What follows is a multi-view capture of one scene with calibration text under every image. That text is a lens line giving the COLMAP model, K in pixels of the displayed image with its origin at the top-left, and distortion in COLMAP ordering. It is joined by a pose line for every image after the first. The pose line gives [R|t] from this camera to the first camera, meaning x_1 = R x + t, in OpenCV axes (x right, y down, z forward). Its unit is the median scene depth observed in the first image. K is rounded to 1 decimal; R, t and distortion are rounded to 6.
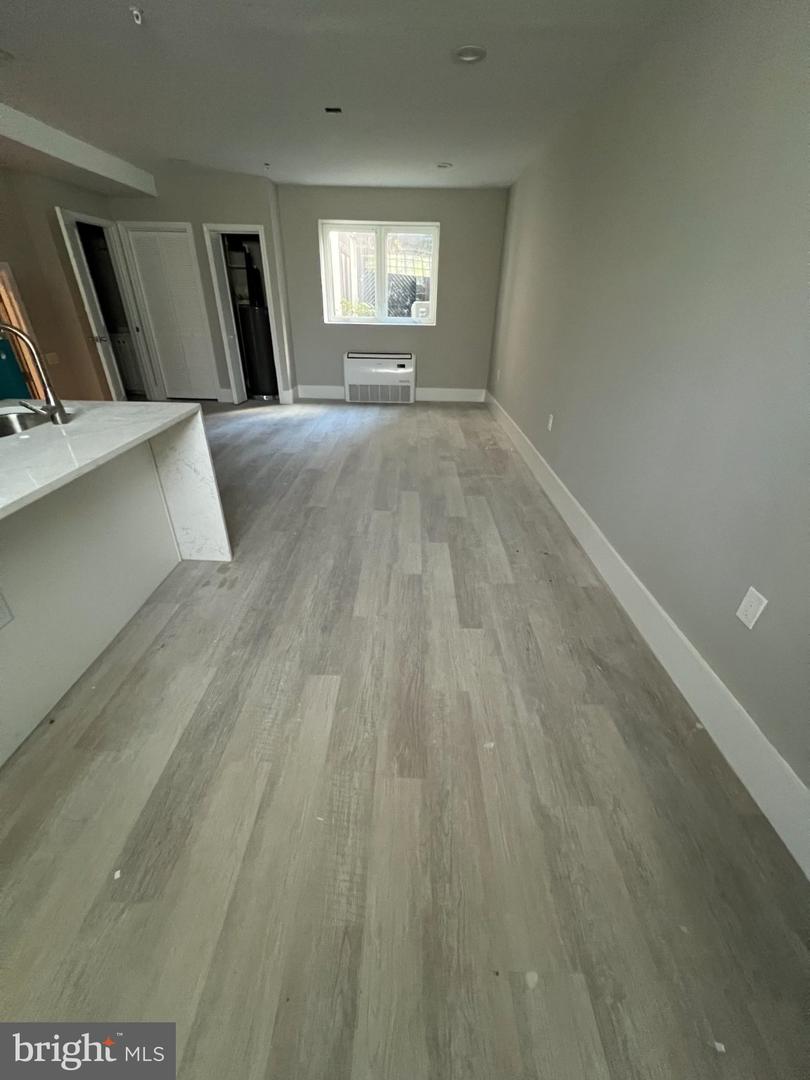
lens RADIAL K [[431.6, 0, 405.0], [0, 431.6, 540.0], [0, 0, 1]] dist [-0.001996, 0.000014]
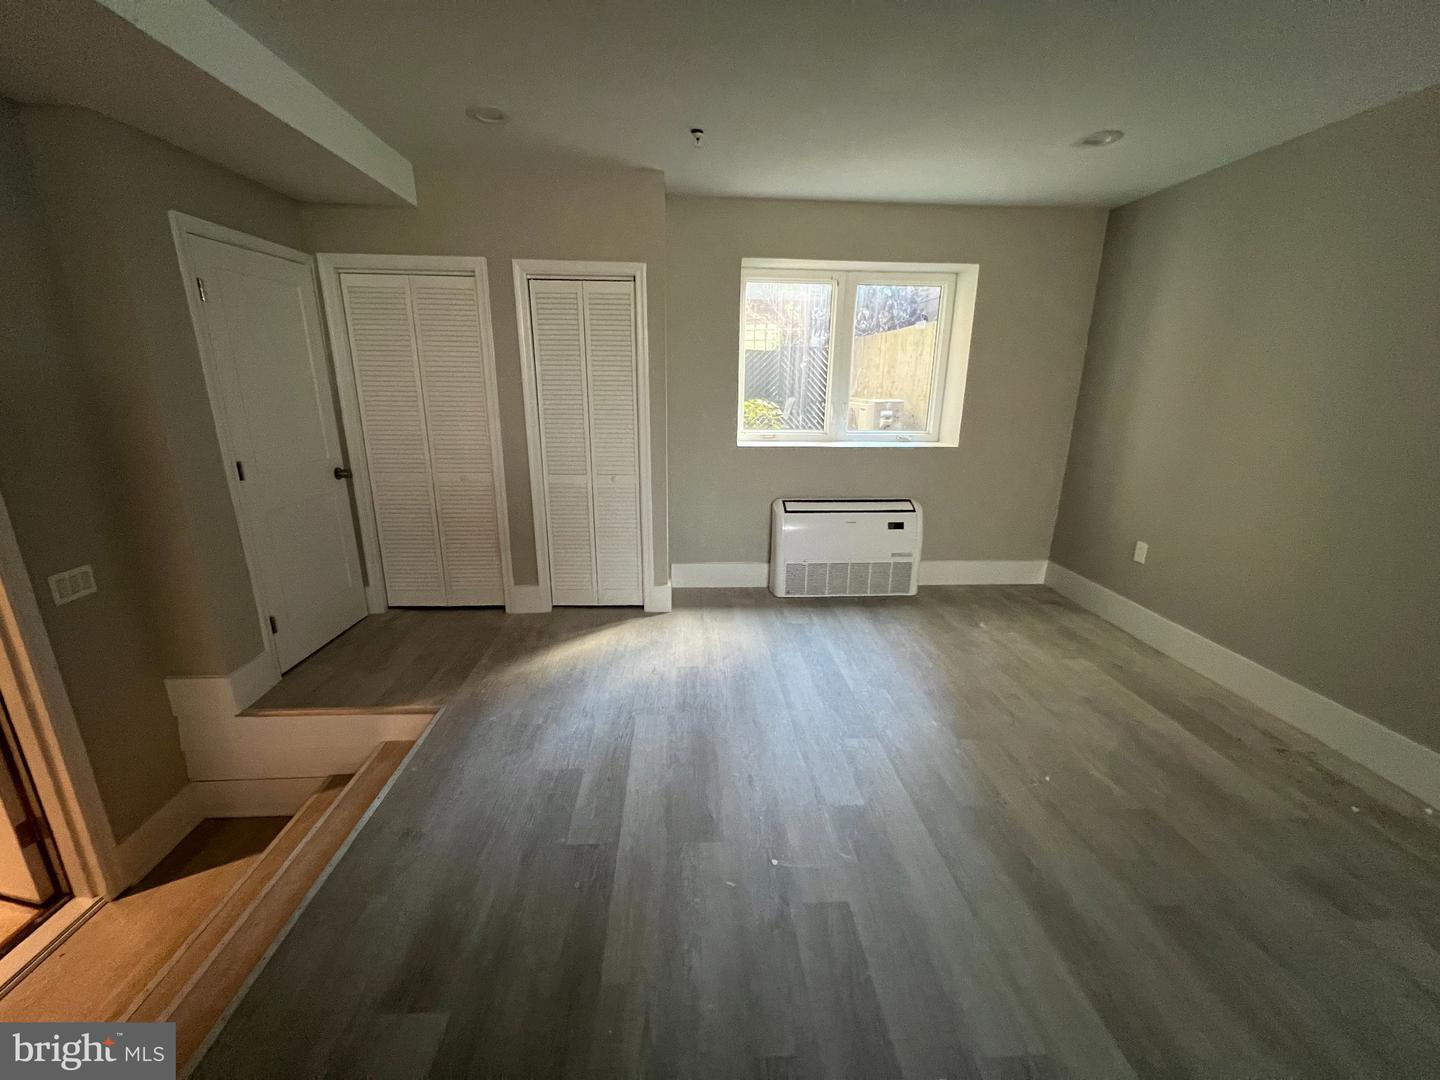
lens RADIAL K [[581.1, 0, 717.7], [0, 581.1, 534.9], [0, 0, 1]] dist [0.001698, 0.000289]
pose [[0.997205, -0.026654, 0.069803, -0.346621], [0.042610, 0.970272, -0.238235, -0.334934], [-0.061378, 0.240544, 0.968696, 0.520499]]
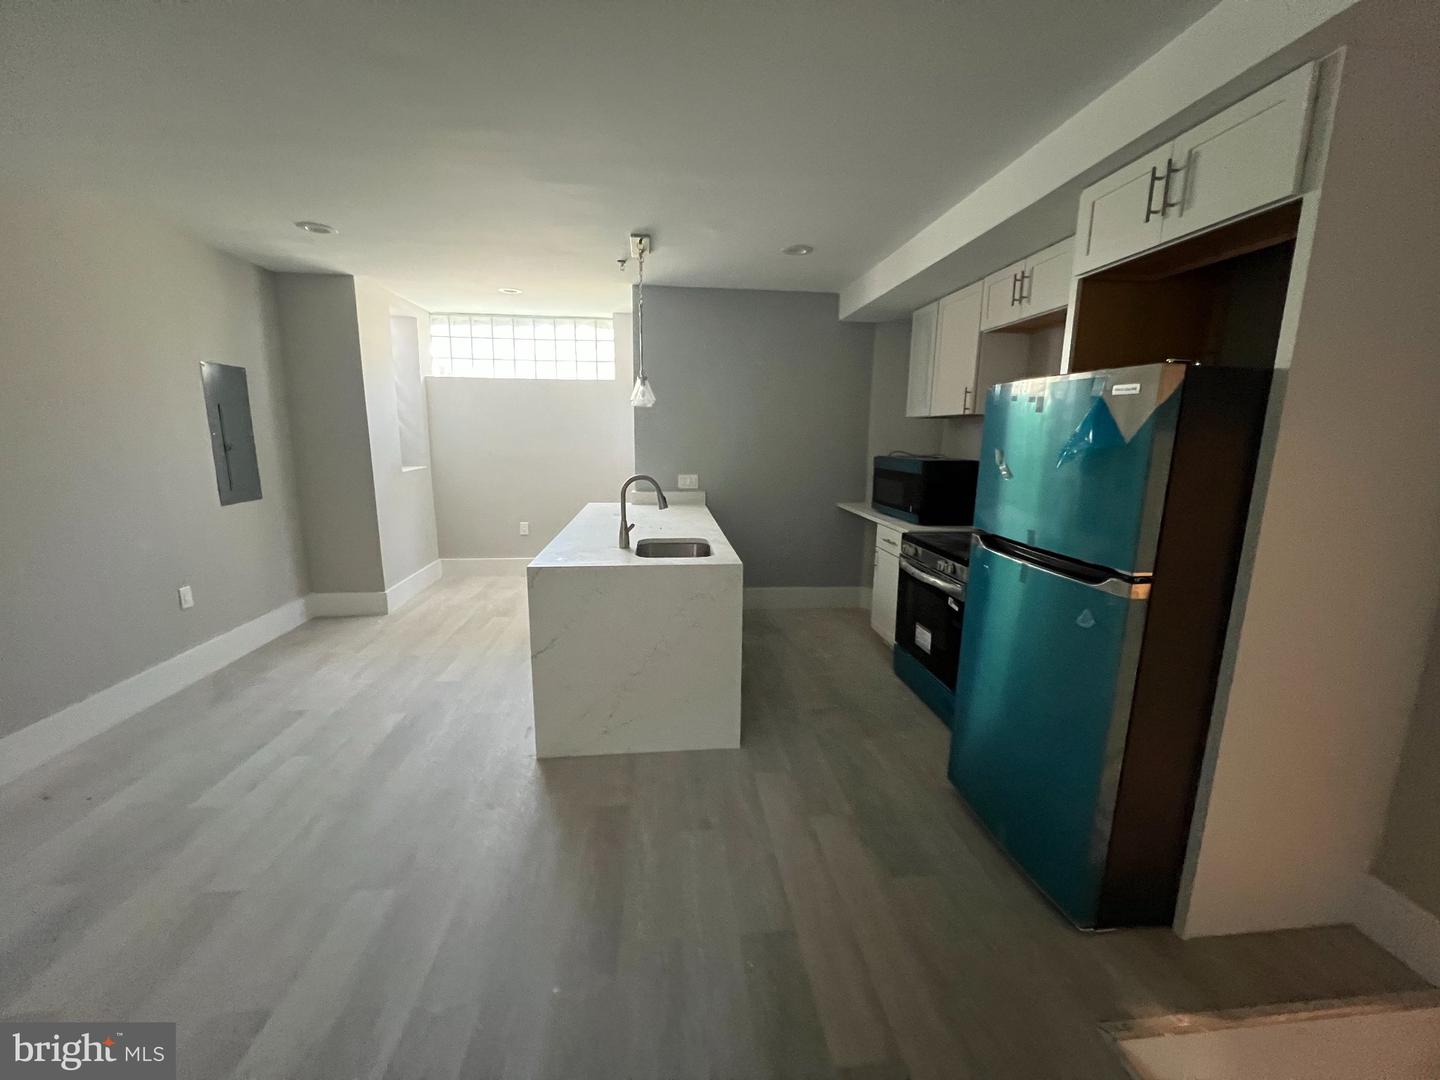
lens RADIAL K [[575.5, 0, 718.6], [0, 575.5, 538.1], [0, 0, 1]] dist [-0.001996, 0.000014]
pose [[-0.993263, -0.012421, -0.115211, -0.340298], [-0.083406, 0.766845, 0.636390, -0.533365], [0.080444, 0.641712, -0.762715, 0.880170]]
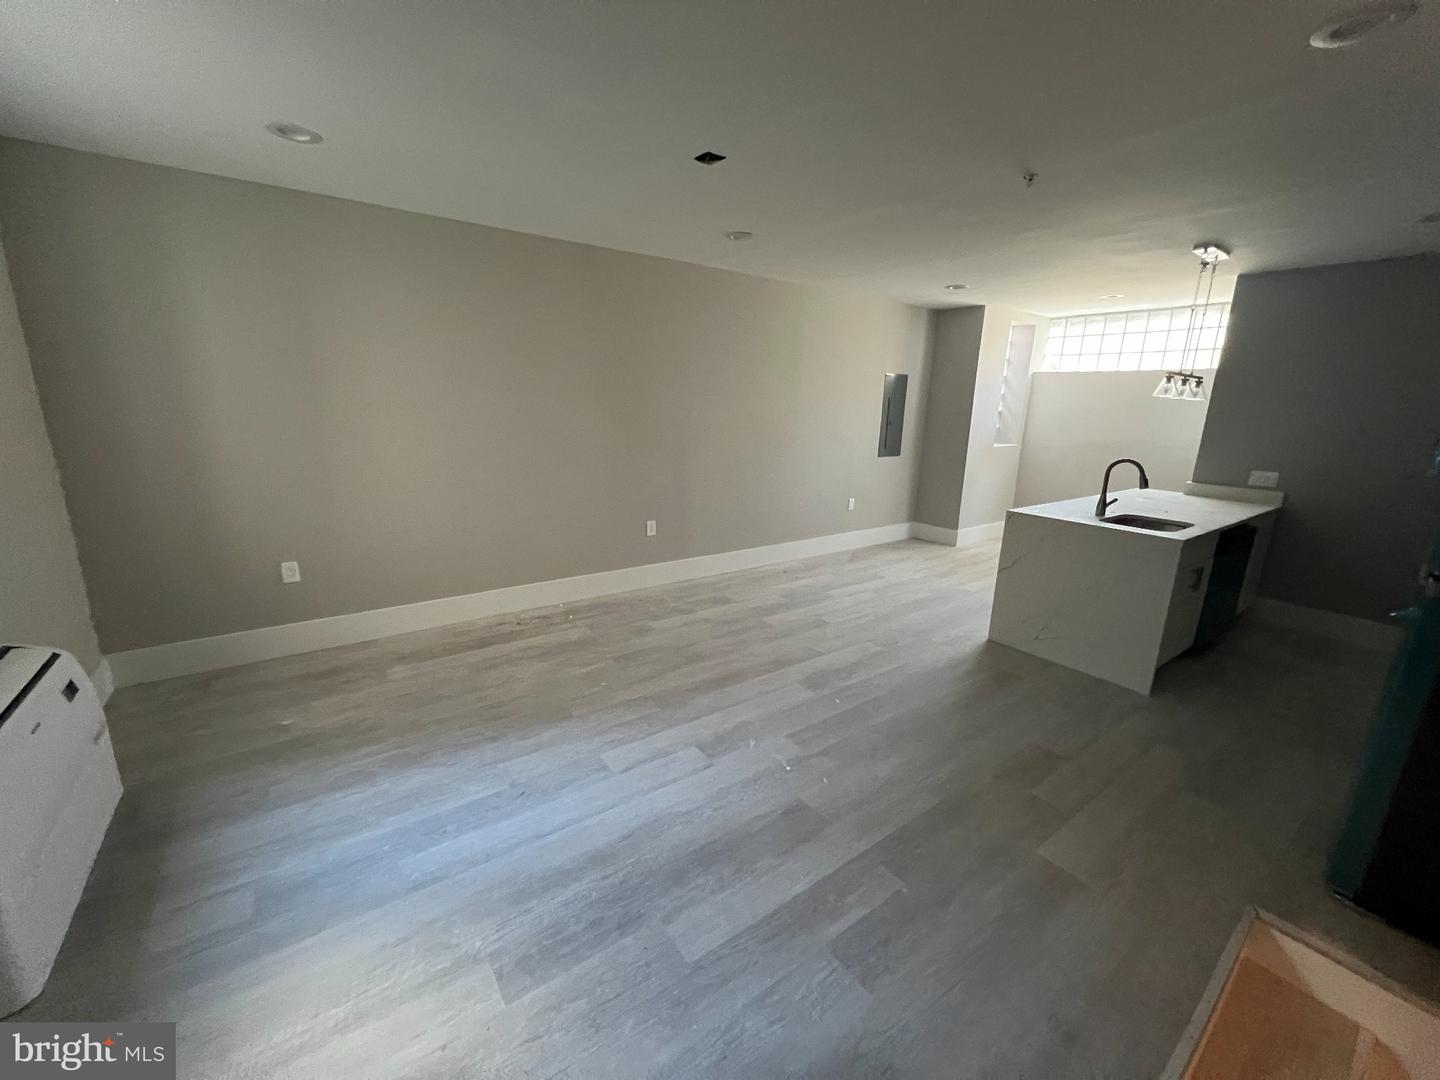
lens RADIAL K [[575.5, 0, 718.6], [0, 575.5, 538.1], [0, 0, 1]] dist [-0.001996, 0.000014]
pose [[-0.597919, -0.224285, 0.769539, -0.619729], [0.357675, 0.784518, 0.506558, -0.684648], [-0.717330, 0.578125, -0.388857, 1.108118]]
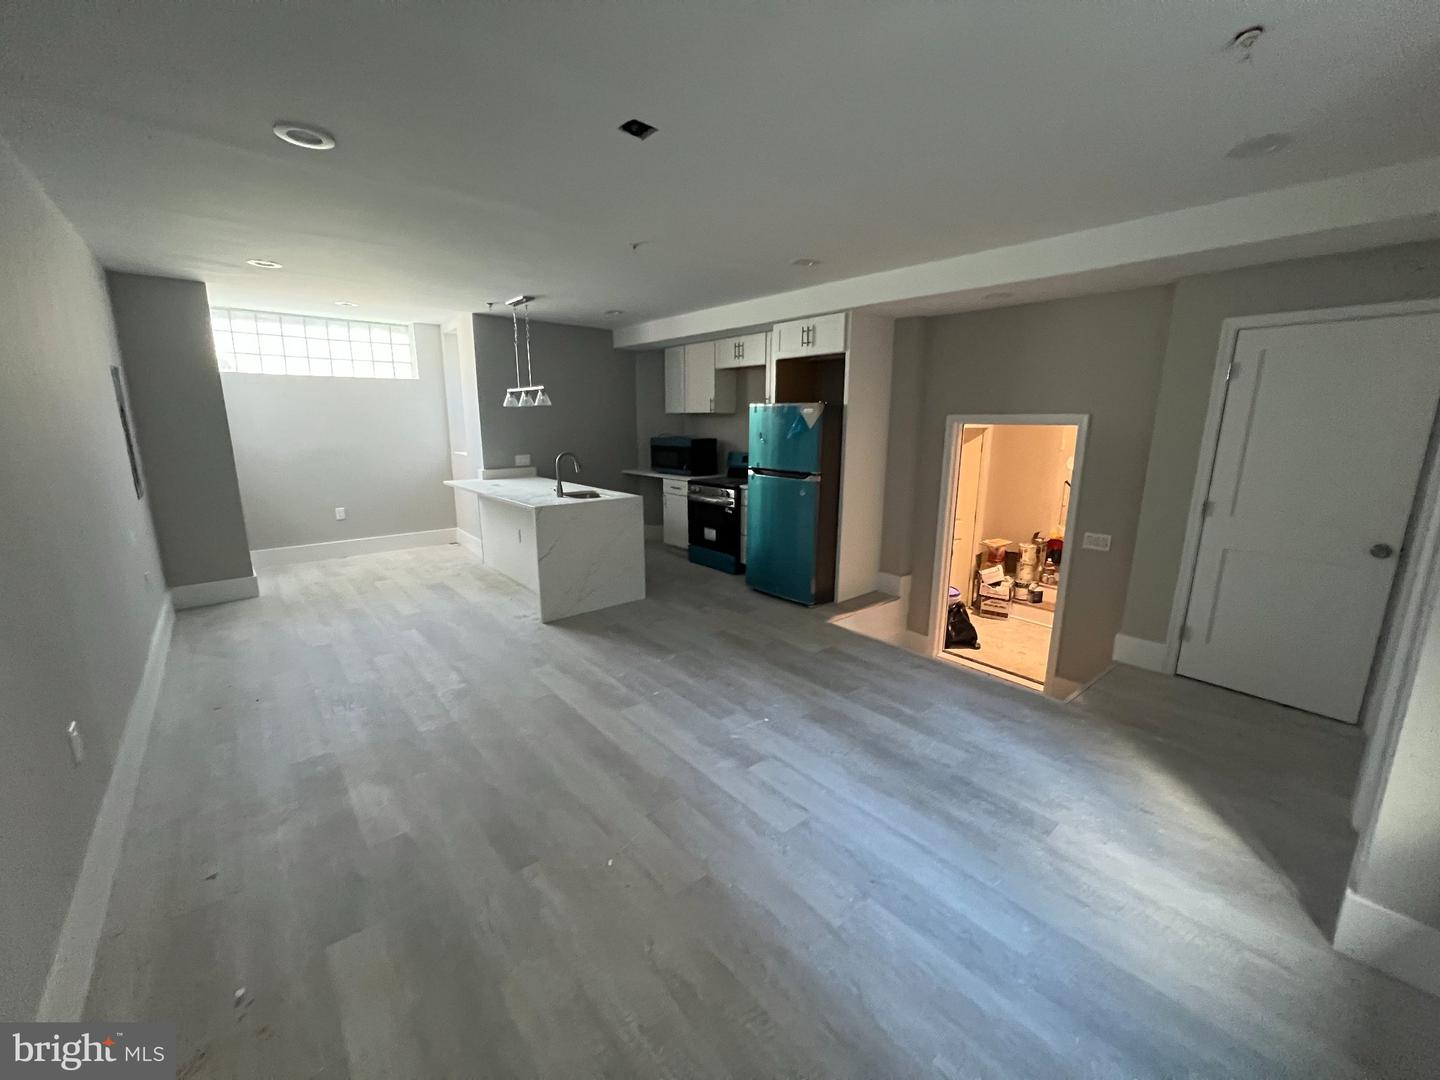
lens RADIAL K [[575.5, 0, 718.6], [0, 575.5, 538.1], [0, 0, 1]] dist [-0.001996, 0.000014]
pose [[-0.751681, 0.109874, -0.650310, 0.167827], [-0.341672, 0.778519, 0.526467, -0.702903], [0.564124, 0.617929, -0.547657, 1.176810]]
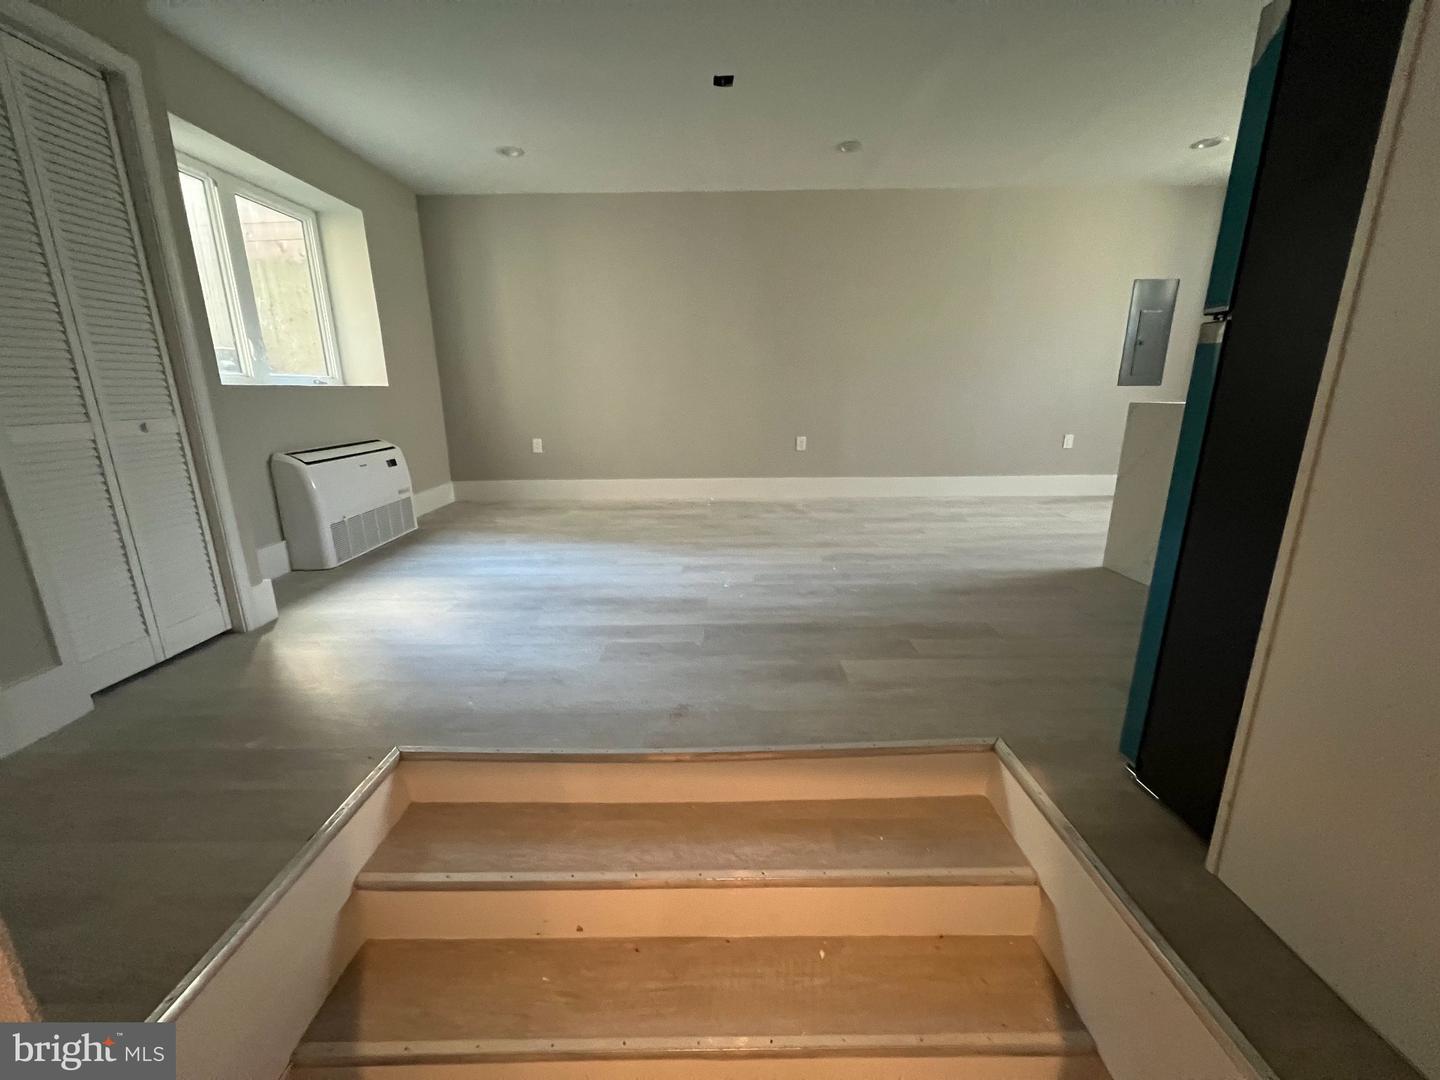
lens RADIAL K [[575.5, 0, 718.6], [0, 575.5, 538.1], [0, 0, 1]] dist [-0.001996, 0.000014]
pose [[-0.014730, -0.269537, 0.962877, -0.900920], [0.498346, 0.832876, 0.240769, -0.415051], [-0.866853, 0.483392, 0.122054, 0.873911]]
